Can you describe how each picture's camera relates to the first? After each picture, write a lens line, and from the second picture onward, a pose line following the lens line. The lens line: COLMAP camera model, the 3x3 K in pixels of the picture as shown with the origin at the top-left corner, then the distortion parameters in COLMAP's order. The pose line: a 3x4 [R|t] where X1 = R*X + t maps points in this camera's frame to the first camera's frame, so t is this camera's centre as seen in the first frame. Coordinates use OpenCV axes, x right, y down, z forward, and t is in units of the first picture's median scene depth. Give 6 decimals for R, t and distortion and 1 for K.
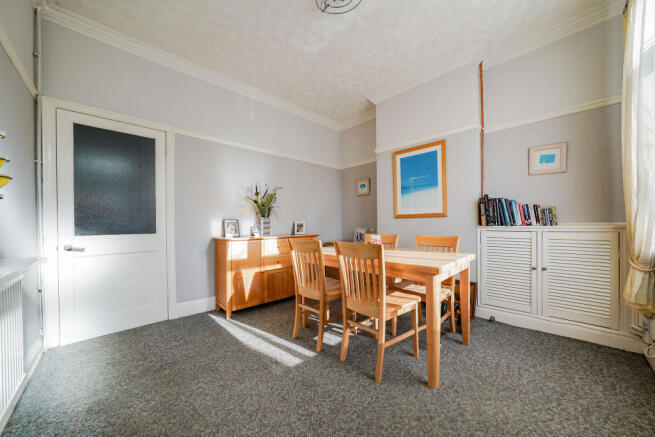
lens RADIAL K [[225.8, 0, 331.2], [0, 225.8, 223.2], [0, 0, 1]] dist [-0.011458, 0.000208]
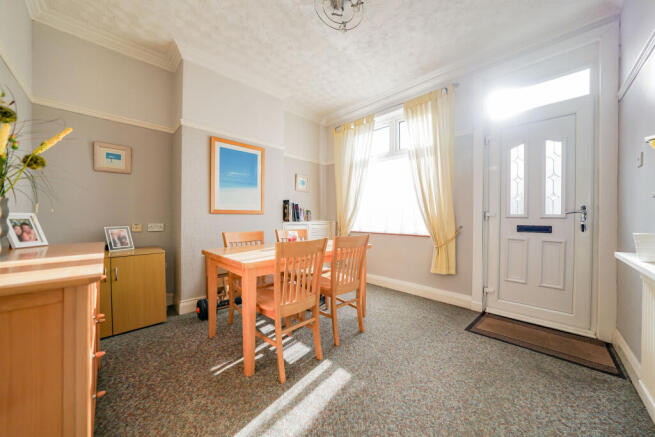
lens RADIAL K [[225.8, 0, 331.0], [0, 225.8, 217.5], [0, 0, 1]] dist [-0.011458, 0.000208]
pose [[0.010824, 0.017830, 0.999782, -0.634057], [0.002526, 0.999837, -0.017858, 0.009753], [-0.999938, 0.002719, 0.010777, 0.617857]]
